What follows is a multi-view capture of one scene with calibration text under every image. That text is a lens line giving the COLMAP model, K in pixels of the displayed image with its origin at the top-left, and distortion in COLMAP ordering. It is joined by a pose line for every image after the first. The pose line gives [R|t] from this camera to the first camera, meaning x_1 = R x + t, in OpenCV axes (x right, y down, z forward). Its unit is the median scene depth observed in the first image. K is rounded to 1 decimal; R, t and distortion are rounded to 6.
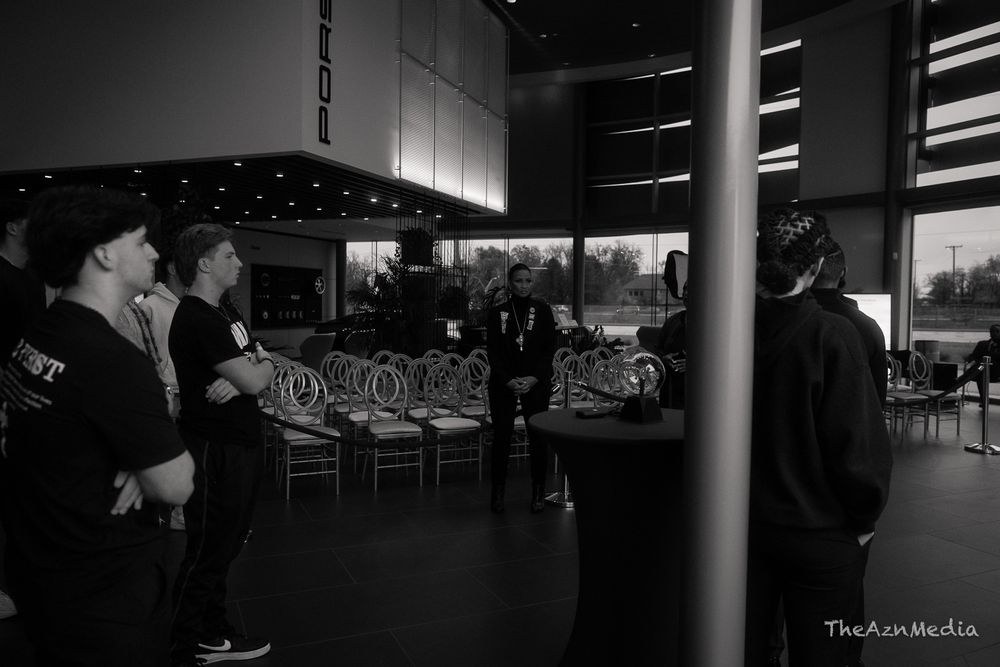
lens RADIAL K [[755.1, 0, 496.3], [0, 755.1, 335.7], [0, 0, 1]] dist [-0.019612, 0.013627]
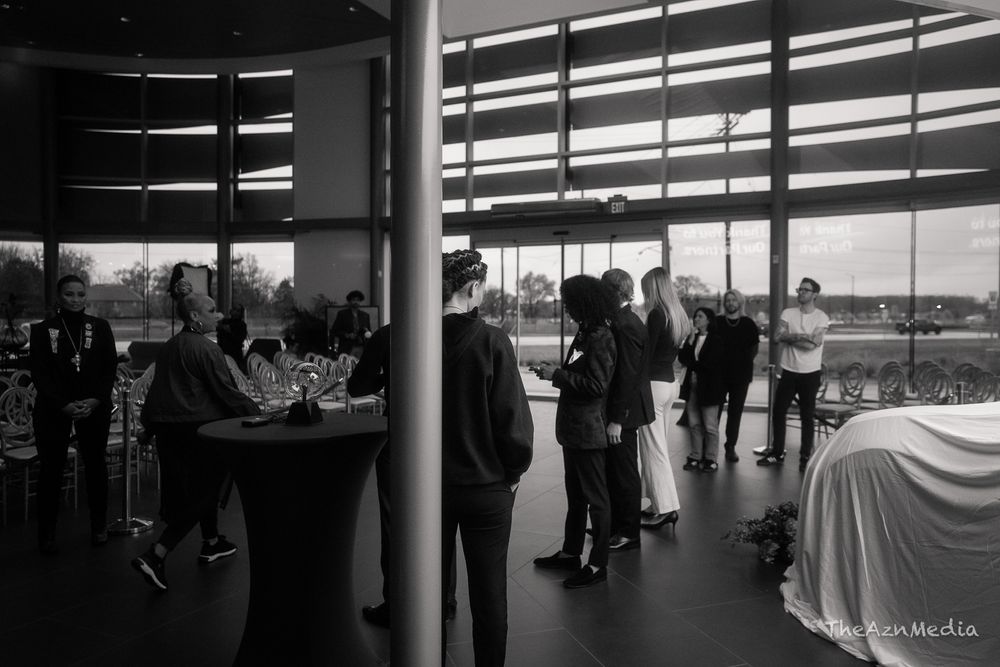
lens RADIAL K [[755.1, 0, 503.7], [0, 755.1, 335.3], [0, 0, 1]] dist [-0.019612, 0.013627]
pose [[0.771309, -0.024901, 0.635973, -0.142826], [0.035159, 0.999376, -0.003511, -0.002030], [-0.635489, 0.025068, 0.771703, -0.026634]]
